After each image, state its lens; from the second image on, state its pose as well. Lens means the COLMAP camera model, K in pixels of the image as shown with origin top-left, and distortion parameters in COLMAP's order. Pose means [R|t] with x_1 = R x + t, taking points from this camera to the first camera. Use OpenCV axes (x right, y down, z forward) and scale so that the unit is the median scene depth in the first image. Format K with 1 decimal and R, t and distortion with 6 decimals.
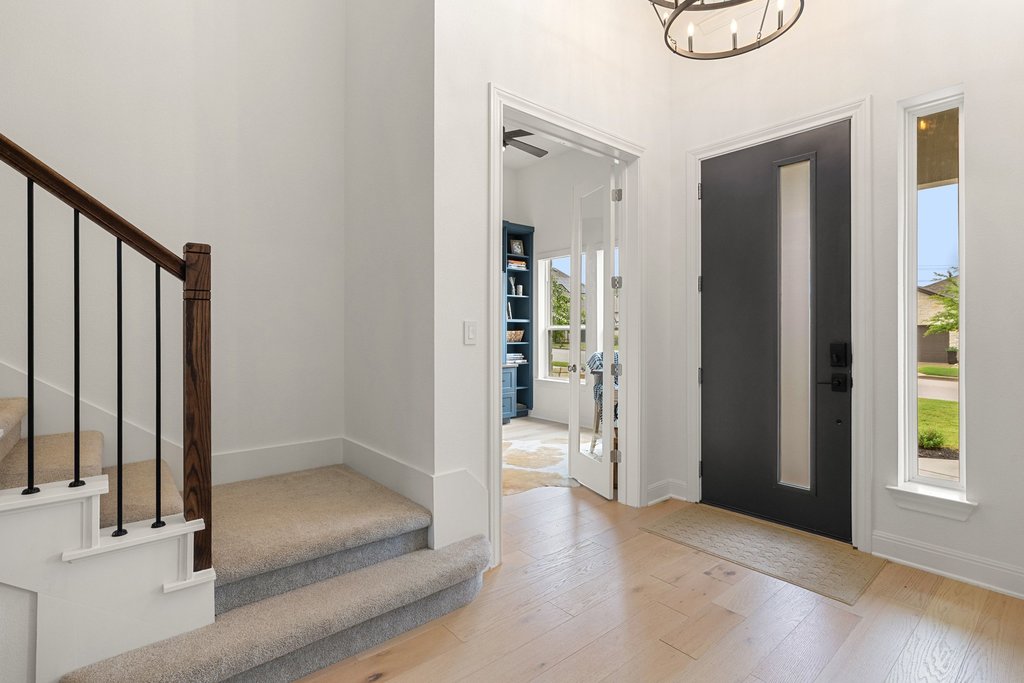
lens RADIAL K [[484.7, 0, 506.7], [0, 484.7, 332.0], [0, 0, 1]] dist [-0.001726, 0.000587]
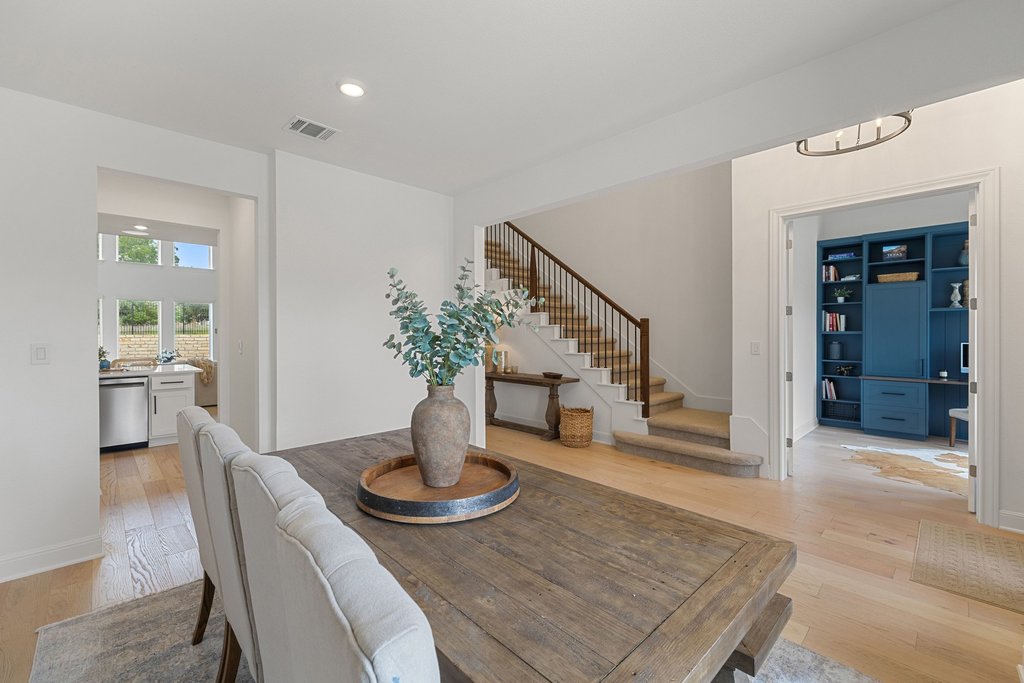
lens RADIAL K [[432.7, 0, 507.5], [0, 432.7, 330.3], [0, 0, 1]] dist [-0.000811, -0.000020]
pose [[0.062426, -0.006001, -0.998032, 1.855207], [0.000860, 0.999982, -0.005959, -0.069224], [0.998049, -0.000486, 0.062430, -0.091769]]
